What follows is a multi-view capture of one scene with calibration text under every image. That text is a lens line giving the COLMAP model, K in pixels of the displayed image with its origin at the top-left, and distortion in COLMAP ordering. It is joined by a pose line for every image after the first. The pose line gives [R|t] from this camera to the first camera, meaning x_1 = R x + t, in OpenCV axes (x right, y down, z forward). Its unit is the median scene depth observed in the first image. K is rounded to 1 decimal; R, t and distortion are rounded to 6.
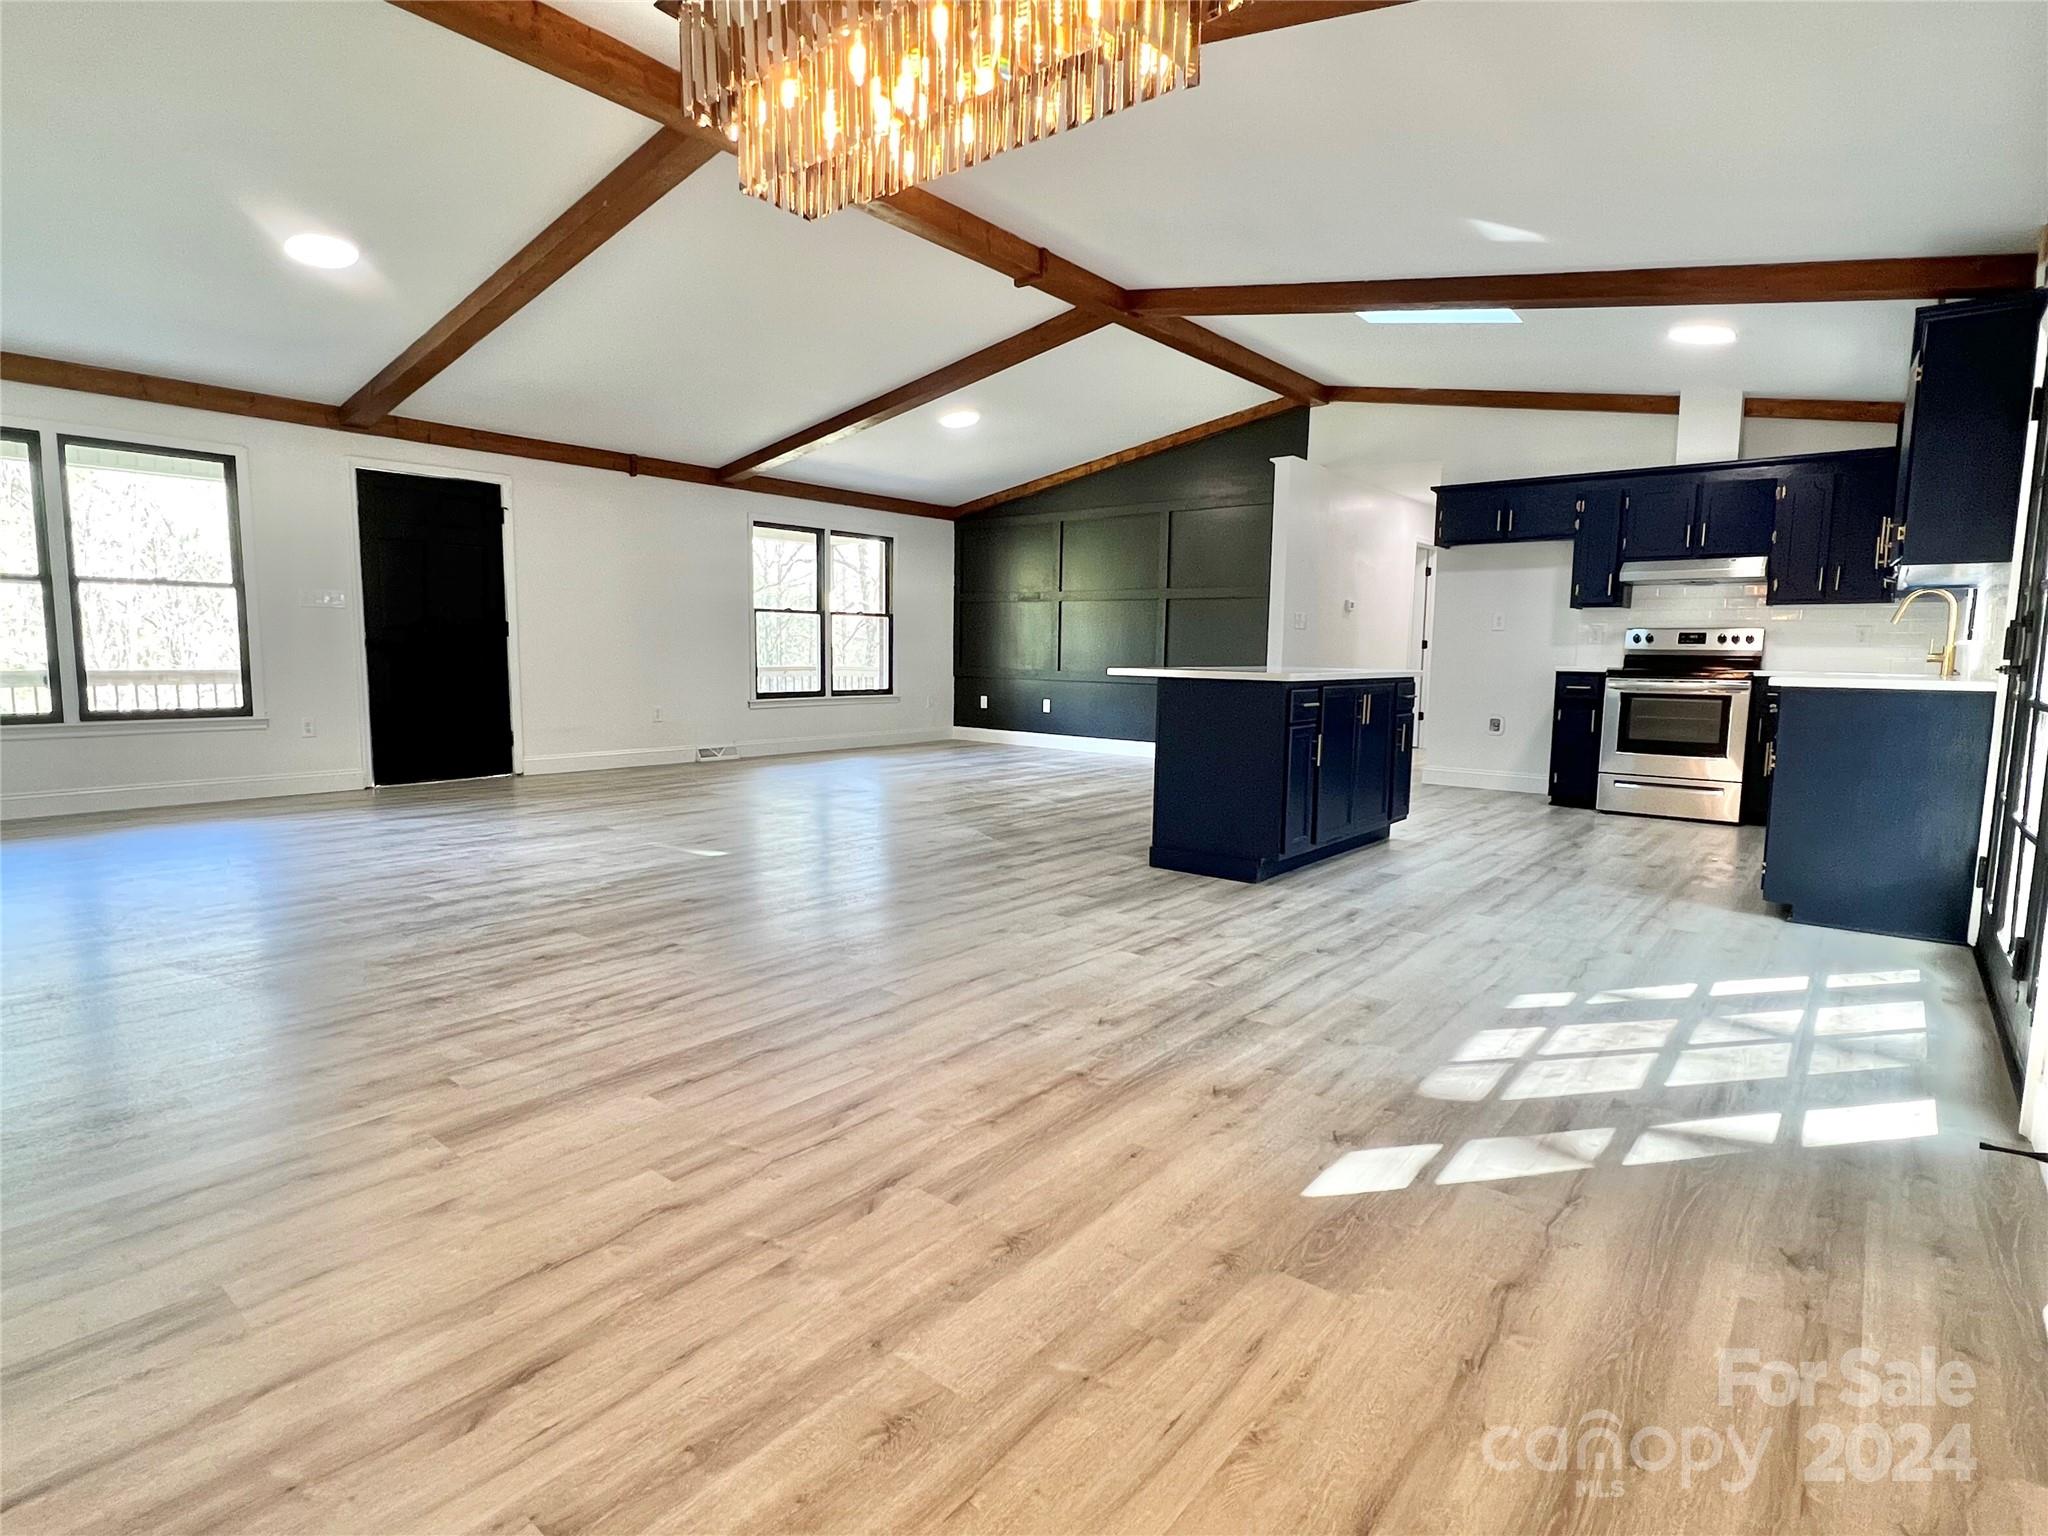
lens RADIAL K [[1047.7, 0, 1024.0], [0, 1047.7, 768.0], [0, 0, 1]] dist [0.001563, 0.000306]
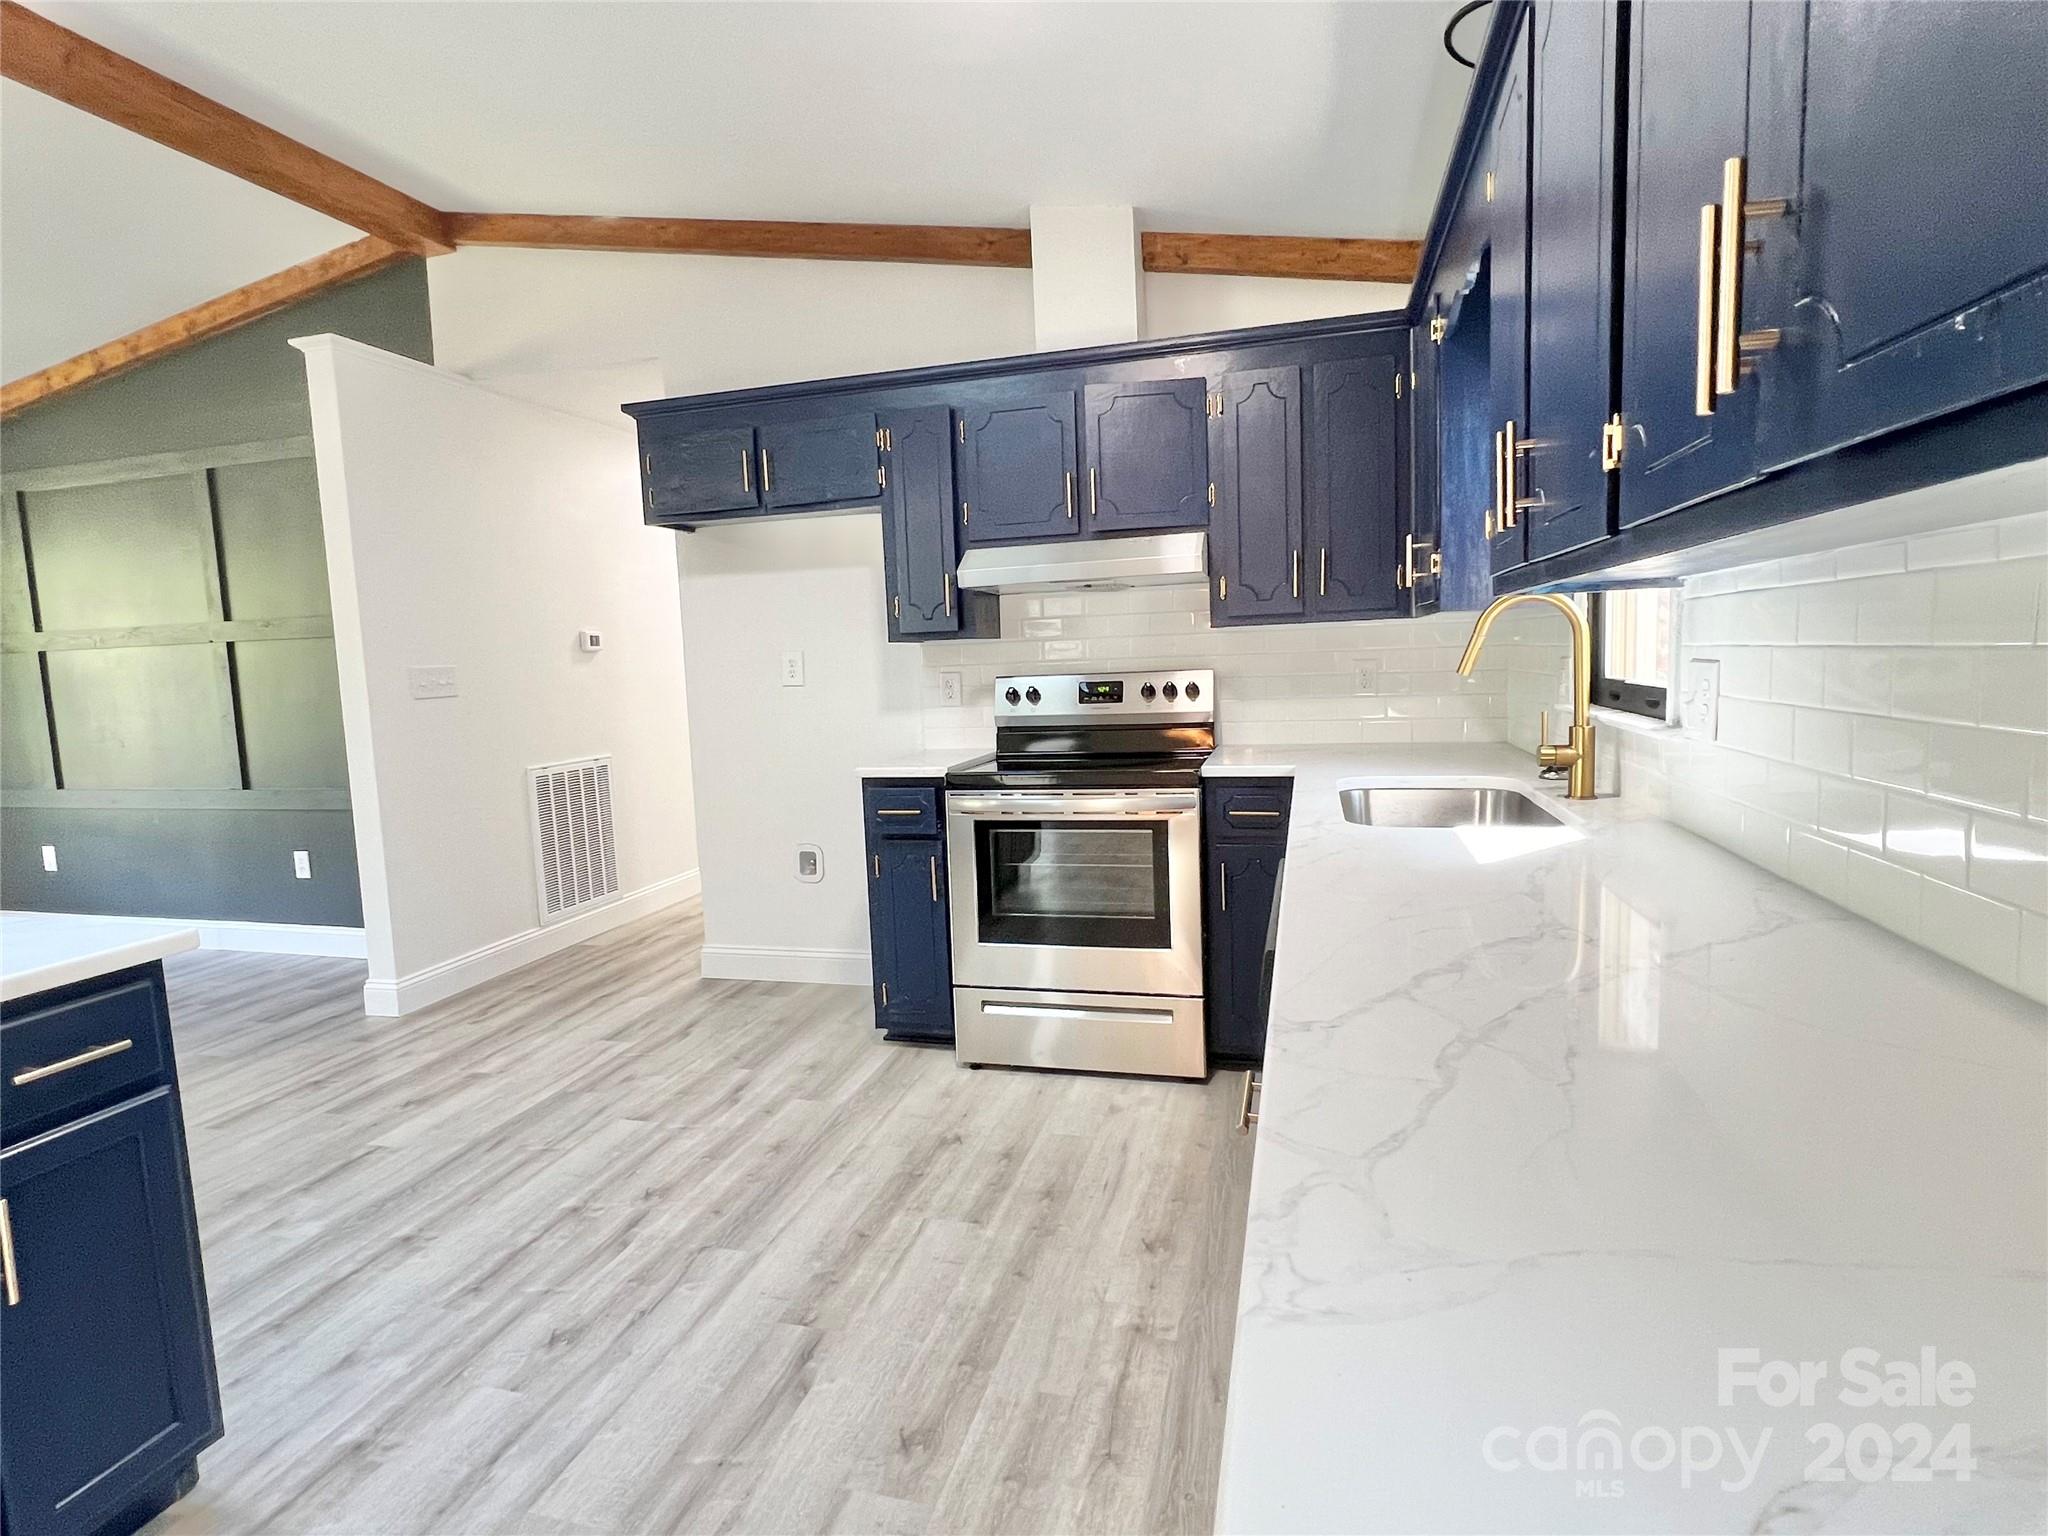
lens RADIAL K [[1047.7, 0, 1024.0], [0, 1047.7, 768.0], [0, 0, 1]] dist [0.001563, 0.000306]
pose [[0.915632, -0.091337, 0.391504, 0.387776], [0.096156, 0.995339, 0.007326, -0.092433], [-0.390349, 0.030938, 0.920147, 0.526216]]
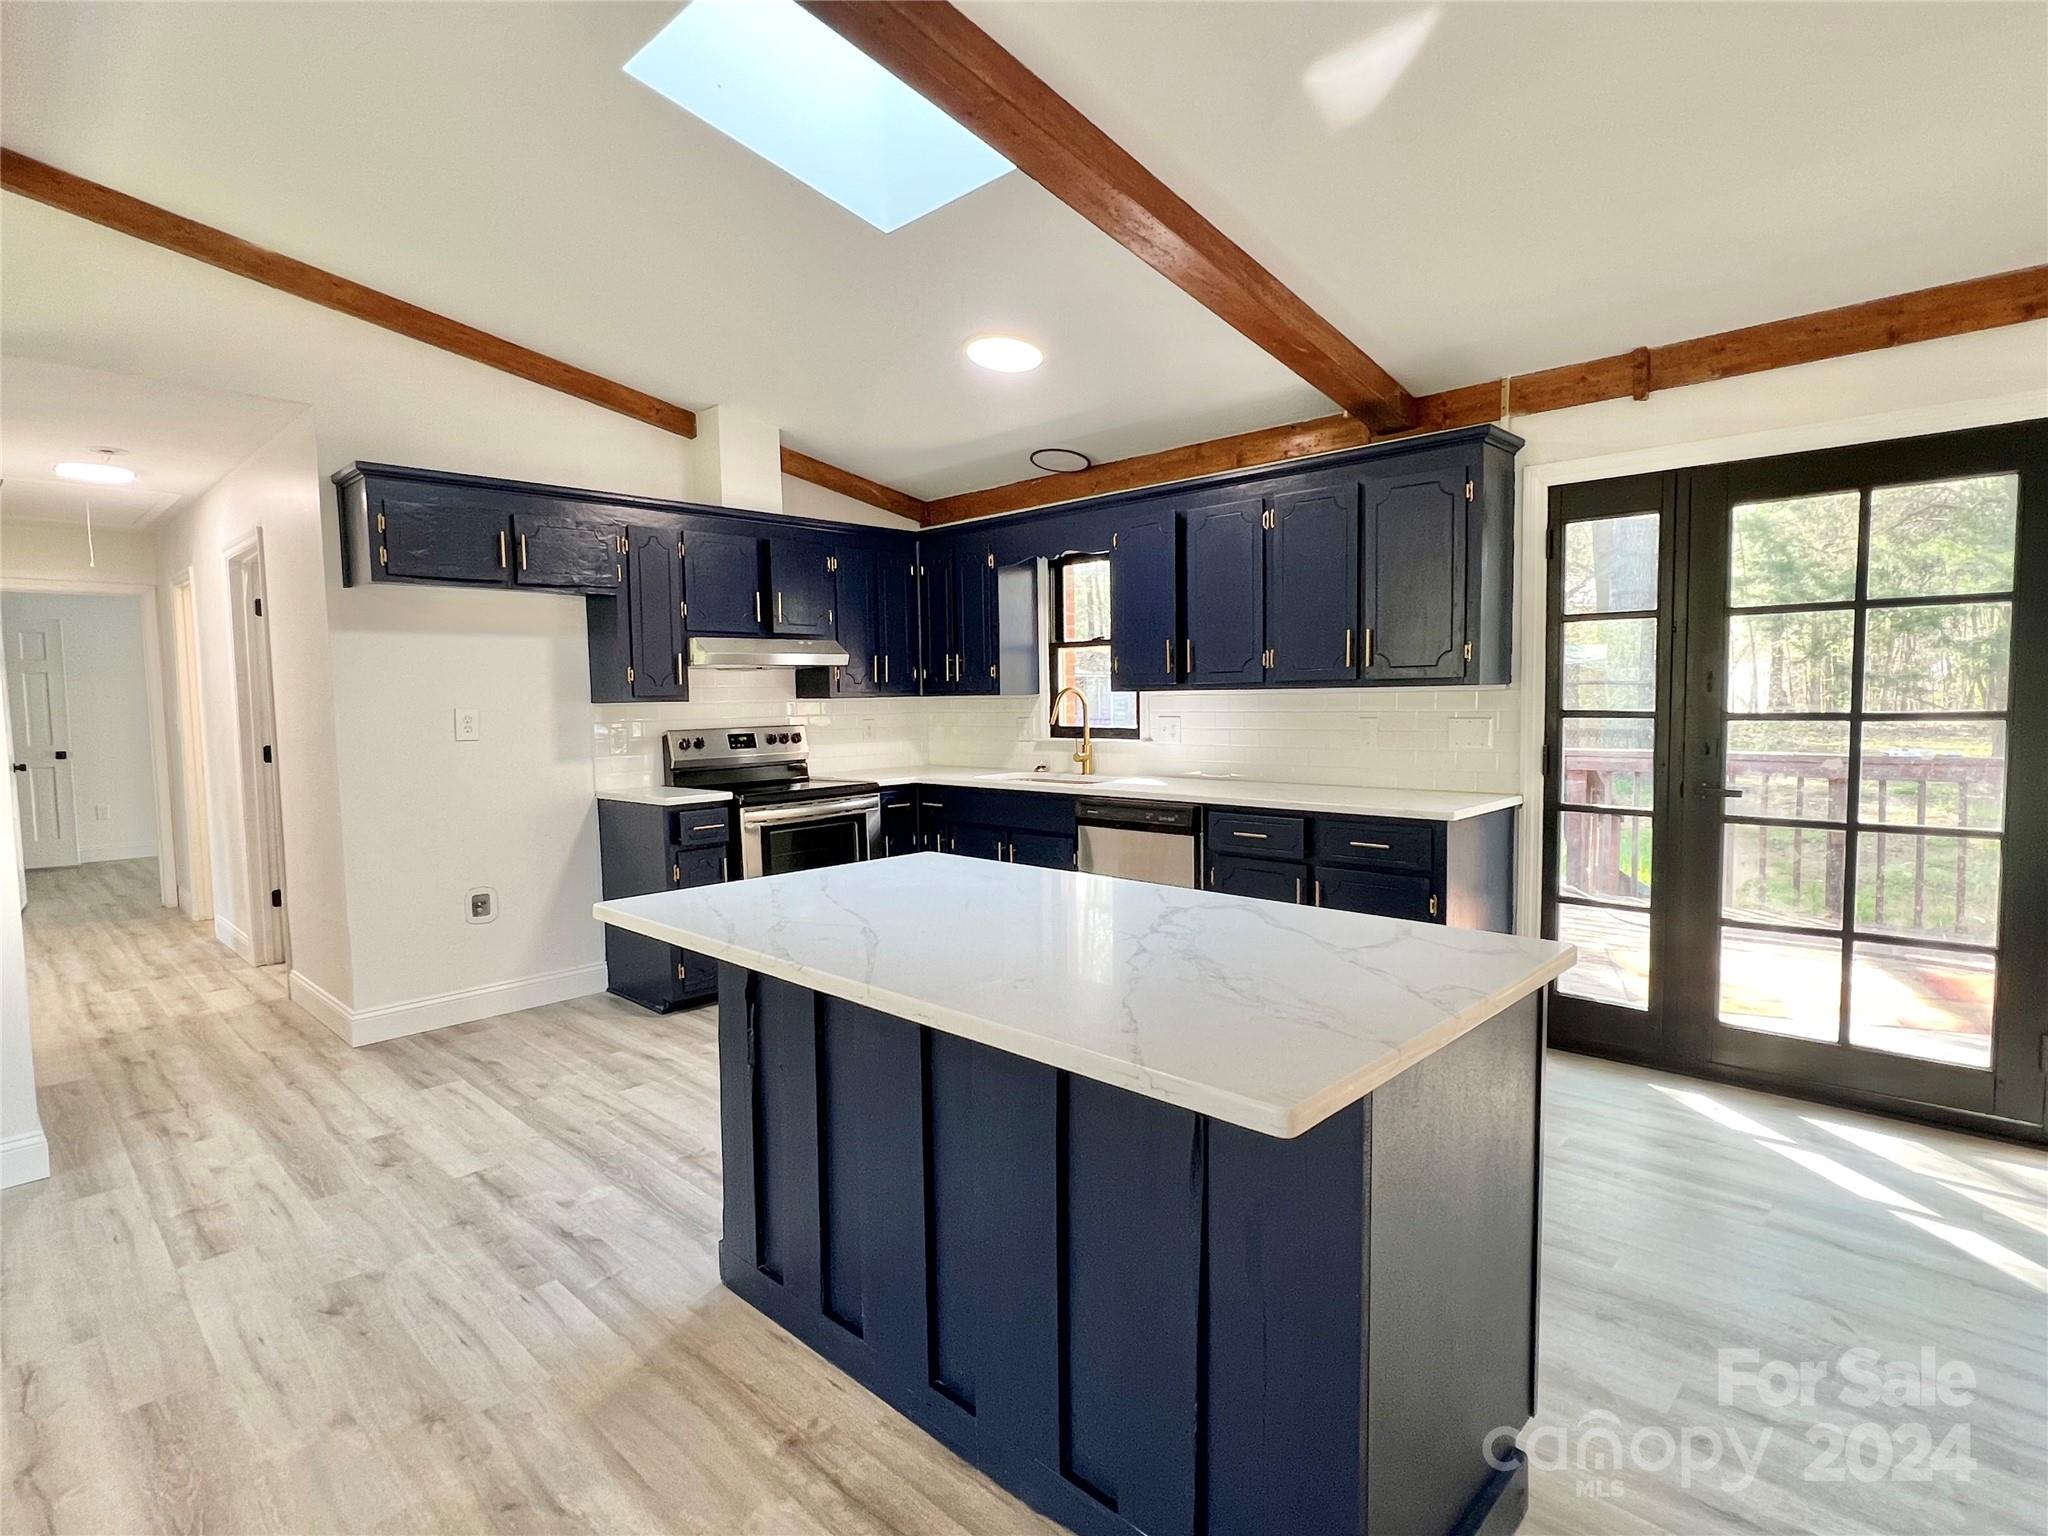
lens RADIAL K [[1022.8, 0, 1024.0], [0, 1022.8, 768.0], [0, 0, 1]] dist [-0.001484, -0.000332]
pose [[0.081174, -0.085536, 0.993023, -0.078919], [0.132043, 0.988452, 0.074348, -0.131106], [-0.987915, 0.125087, 0.091531, 0.726035]]
